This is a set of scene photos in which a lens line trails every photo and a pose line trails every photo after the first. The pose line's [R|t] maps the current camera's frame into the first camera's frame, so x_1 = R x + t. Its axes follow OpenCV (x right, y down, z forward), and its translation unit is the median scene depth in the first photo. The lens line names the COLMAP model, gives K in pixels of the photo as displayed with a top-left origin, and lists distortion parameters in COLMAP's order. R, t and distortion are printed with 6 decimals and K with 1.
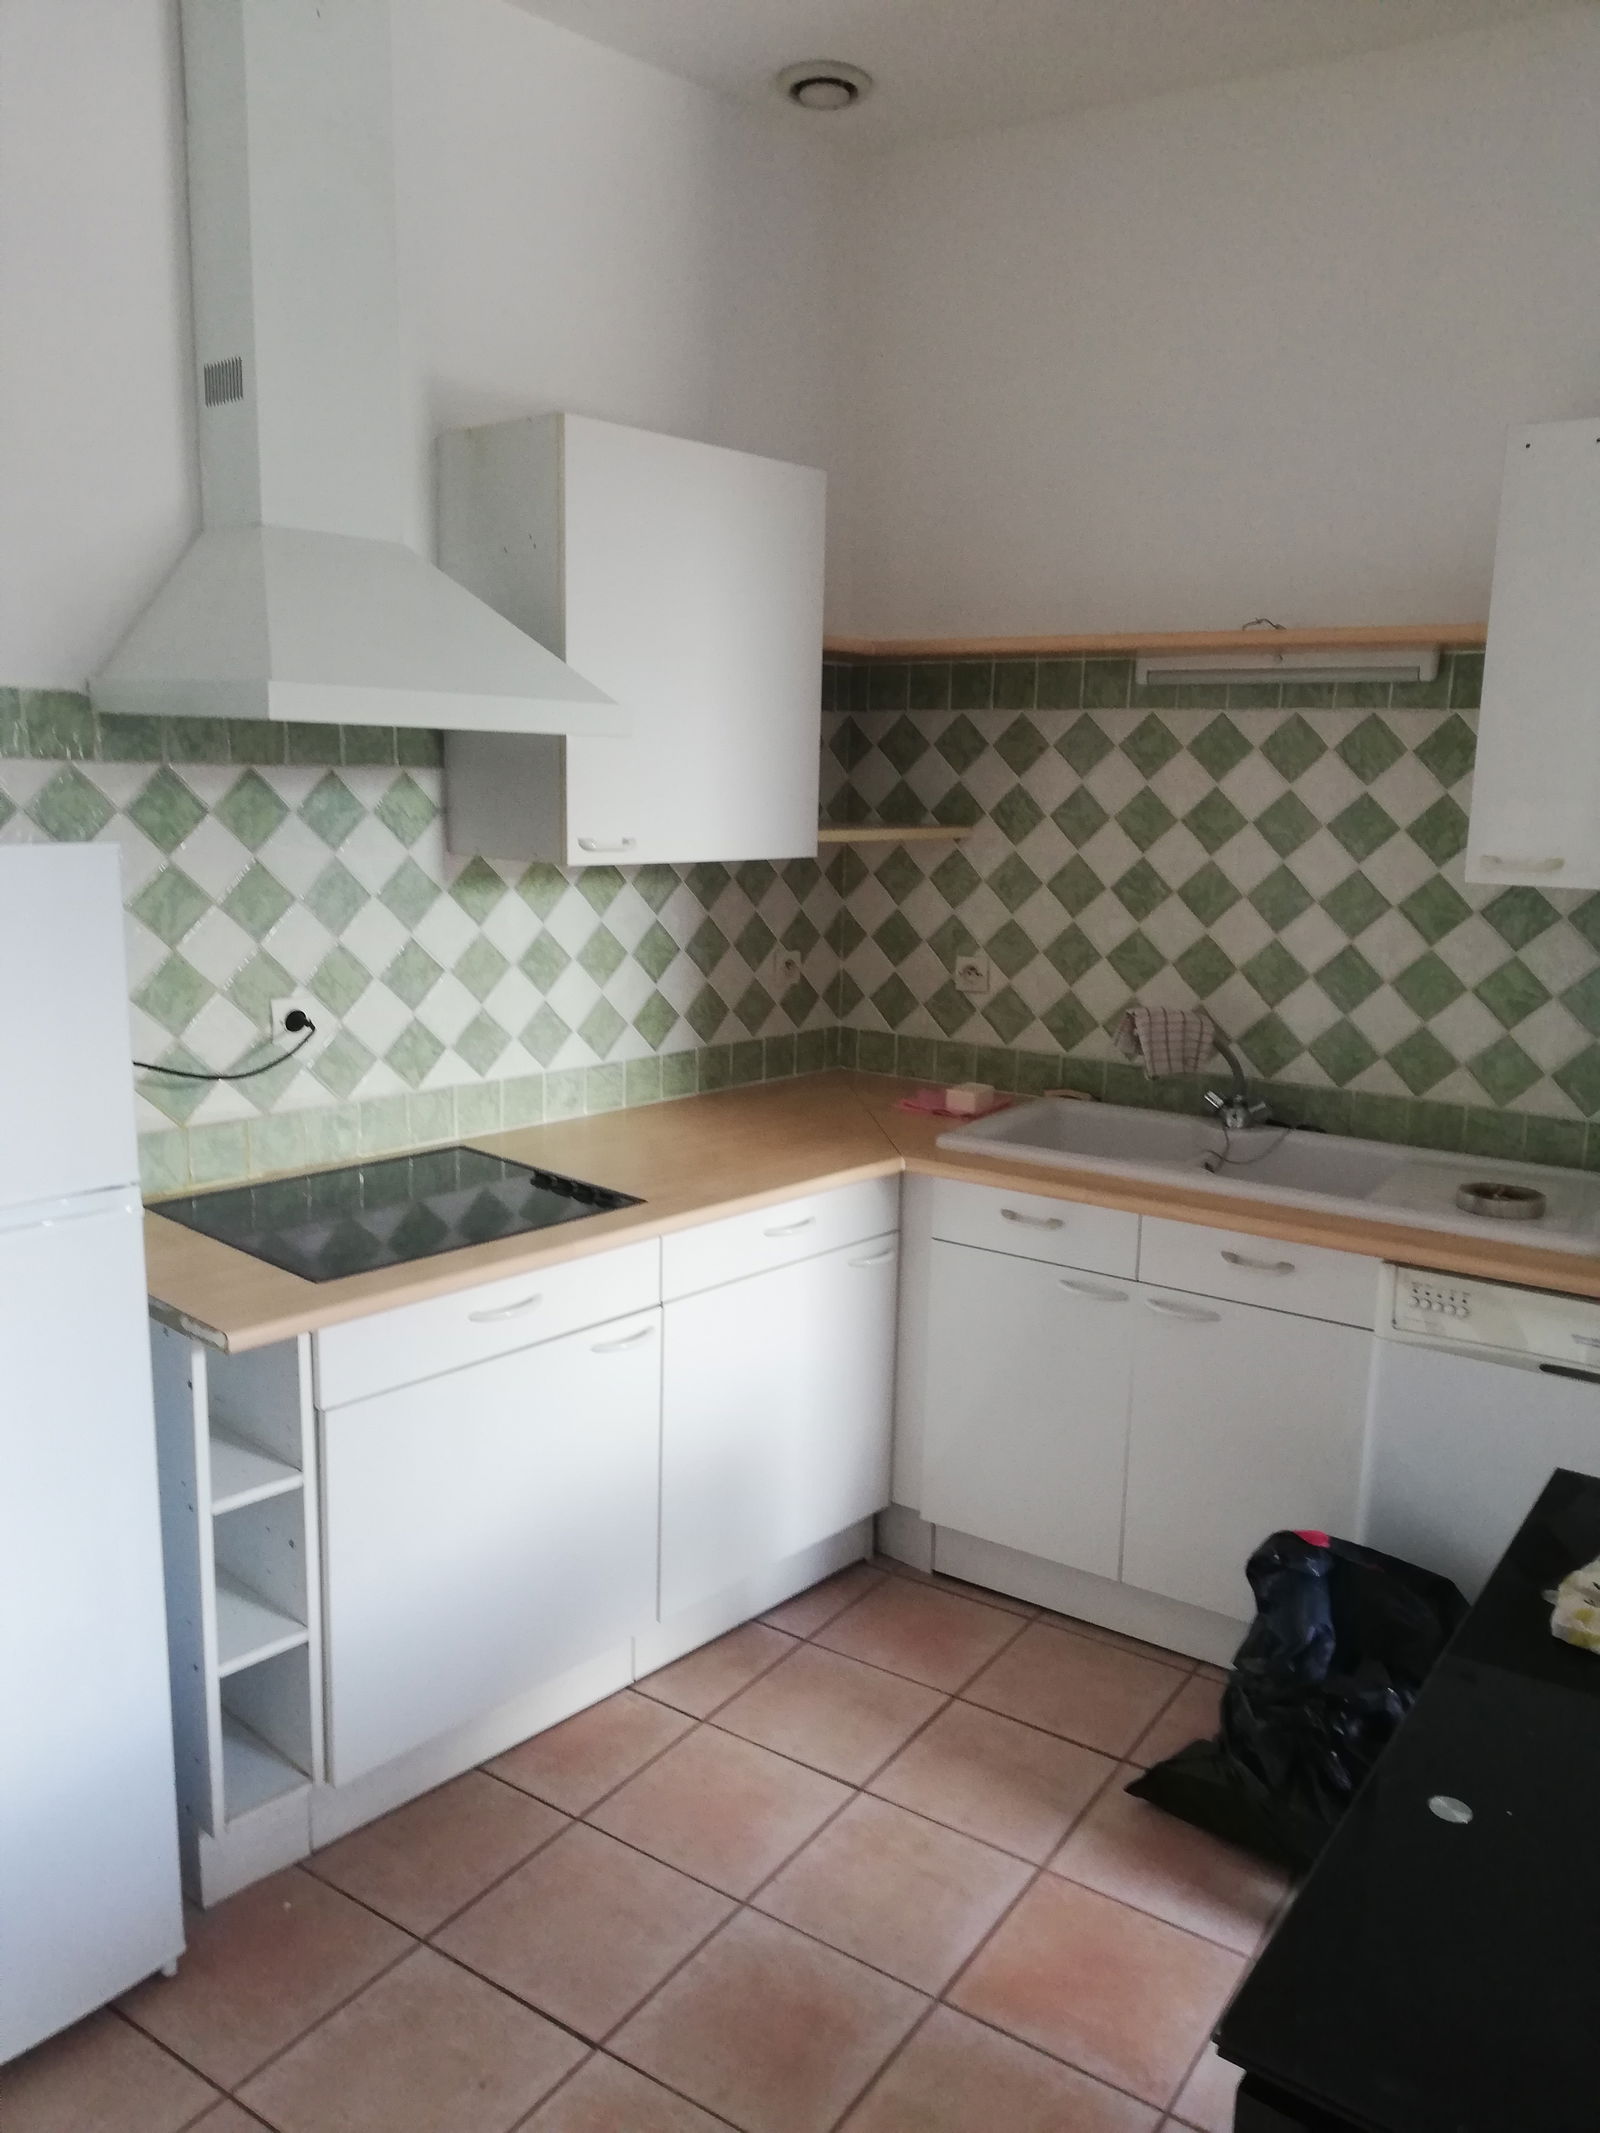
lens RADIAL K [[1579.3, 0, 808.4], [0, 1579.3, 1056.1], [0, 0, 1]] dist [0.026854, -0.046640]
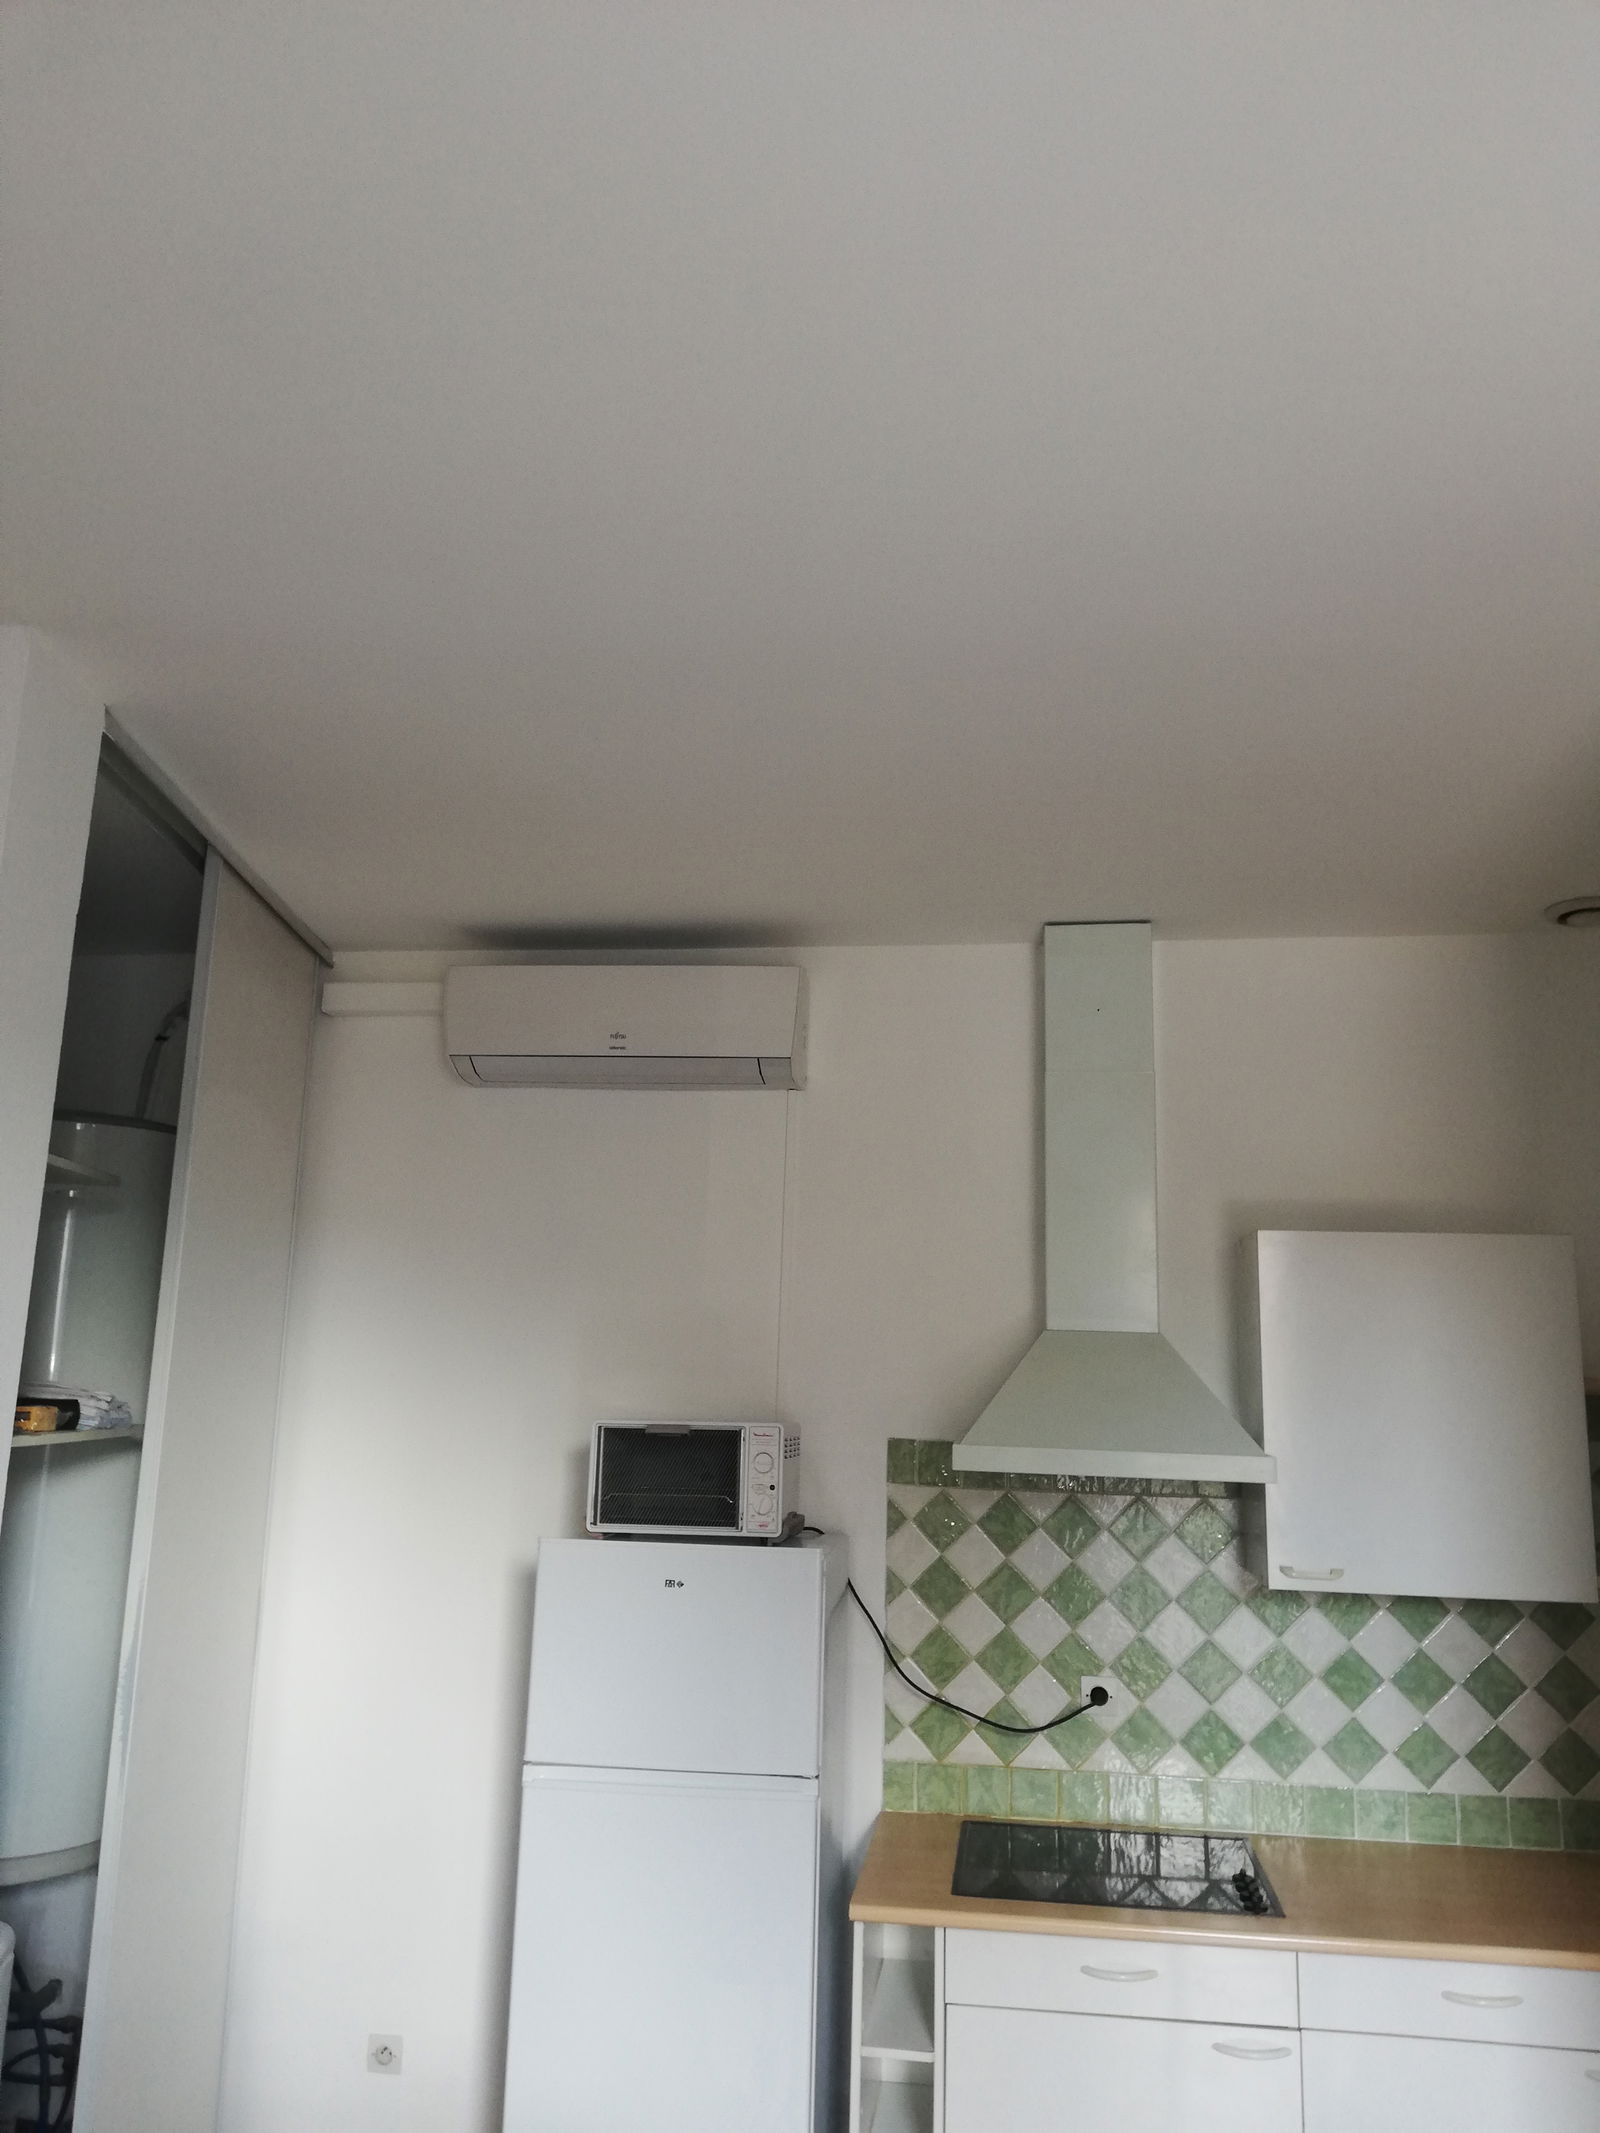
lens RADIAL K [[1579.3, 0, 808.4], [0, 1579.3, 1056.1], [0, 0, 1]] dist [0.026854, -0.046640]
pose [[0.558273, -0.183993, -0.808998, 0.636225], [-0.159840, 0.932979, -0.322492, -0.050601], [0.814114, 0.309349, 0.491448, 0.012639]]
